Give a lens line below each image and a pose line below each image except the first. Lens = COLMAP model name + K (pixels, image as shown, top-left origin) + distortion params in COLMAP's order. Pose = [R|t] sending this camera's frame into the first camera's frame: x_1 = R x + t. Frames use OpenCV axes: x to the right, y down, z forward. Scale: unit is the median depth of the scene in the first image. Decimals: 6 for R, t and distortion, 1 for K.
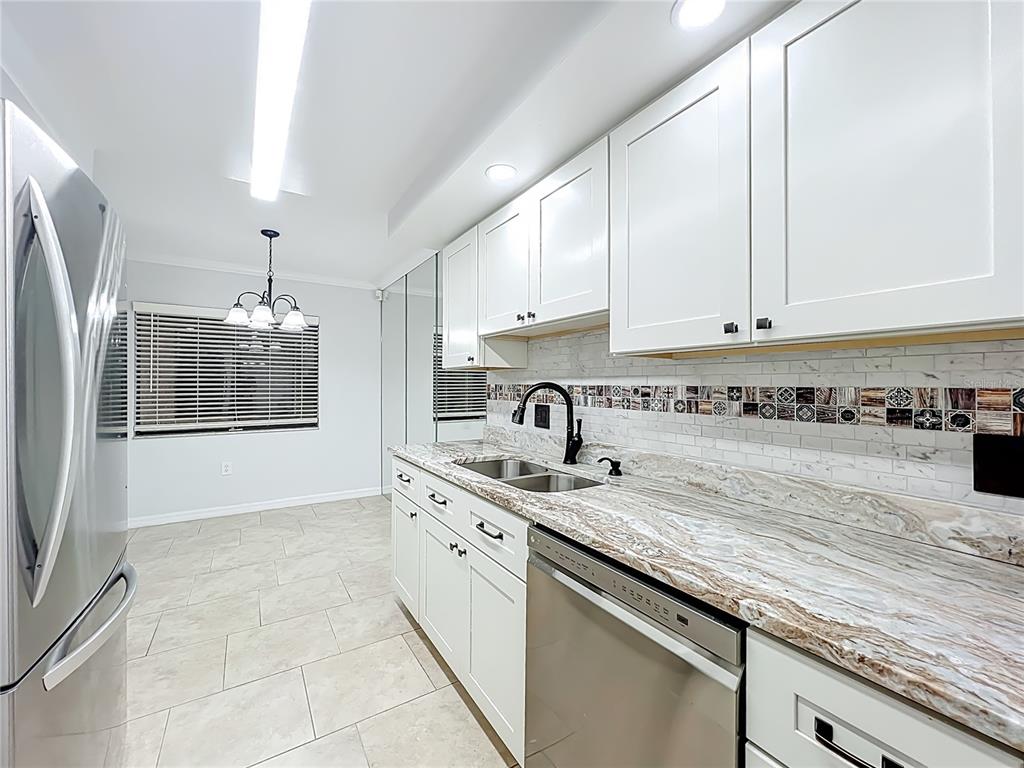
lens RADIAL K [[413.8, 0, 512.0], [0, 413.8, 384.0], [0, 0, 1]] dist [-0.000602, 0.000168]
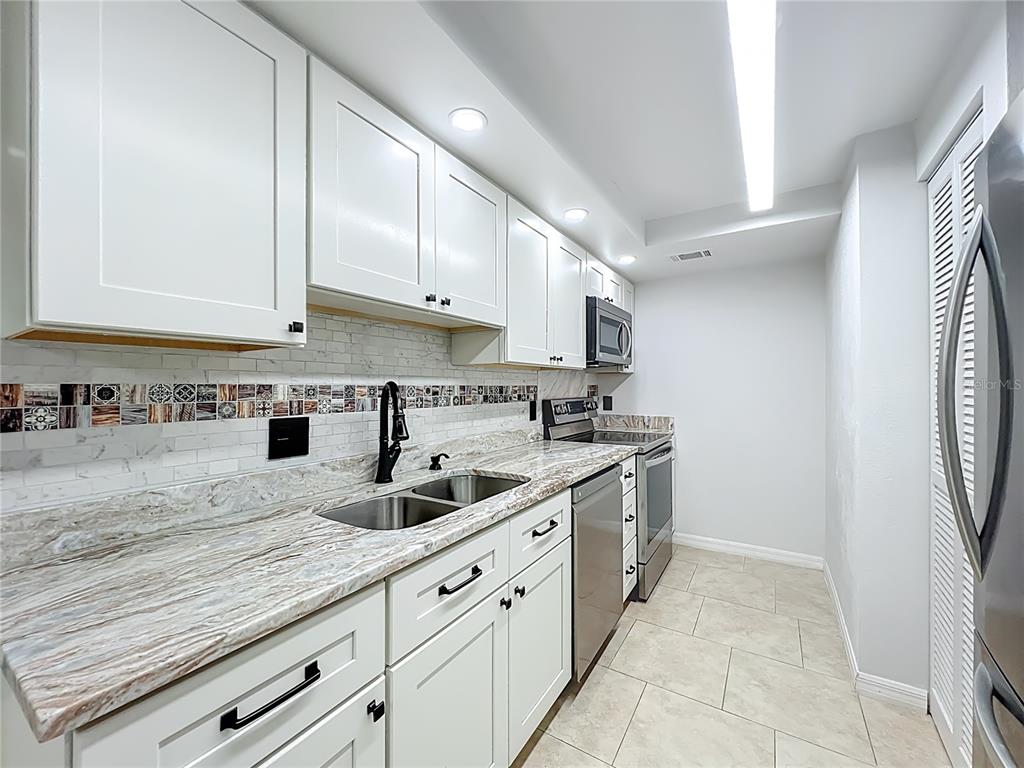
lens RADIAL K [[413.8, 0, 512.0], [0, 413.8, 384.0], [0, 0, 1]] dist [-0.000602, 0.000168]
pose [[-0.425428, -0.005009, 0.904978, -0.829736], [-0.008014, 0.999966, 0.001767, -0.003719], [-0.904957, -0.006501, -0.425454, 1.329748]]
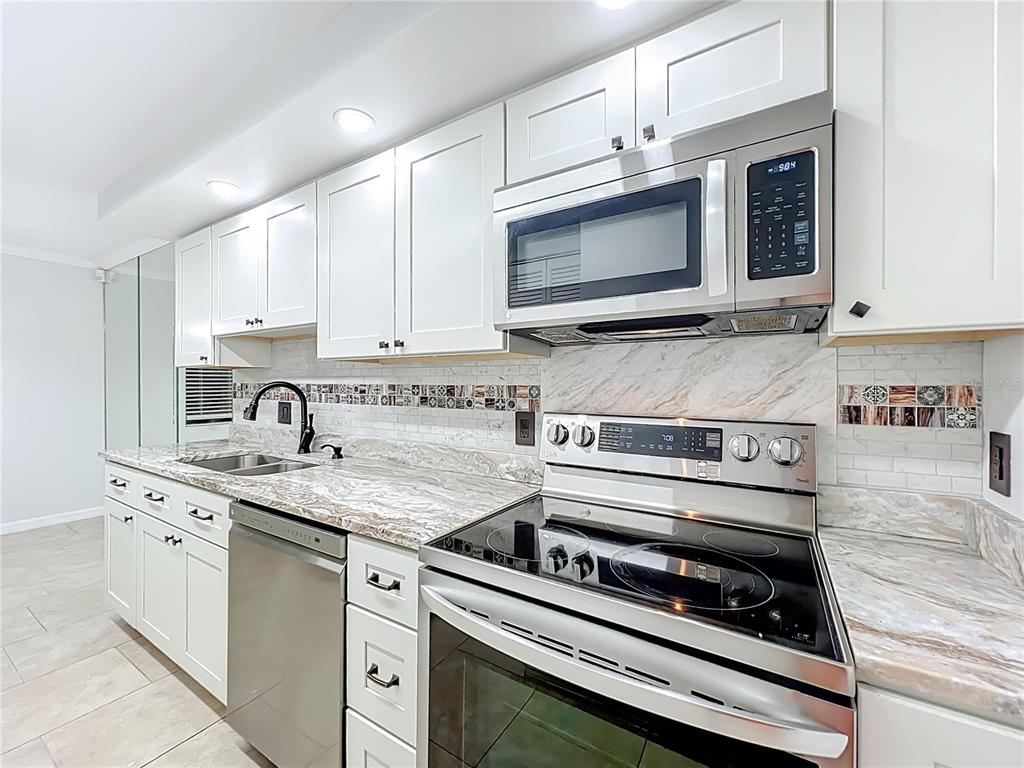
lens RADIAL K [[417.6, 0, 512.0], [0, 417.6, 384.0], [0, 0, 1]] dist [-0.003766, 0.000184]
pose [[0.903079, -0.003183, 0.429462, 0.194736], [0.000929, 0.999985, 0.005457, -0.003493], [-0.429473, -0.004529, 0.903069, -0.329380]]
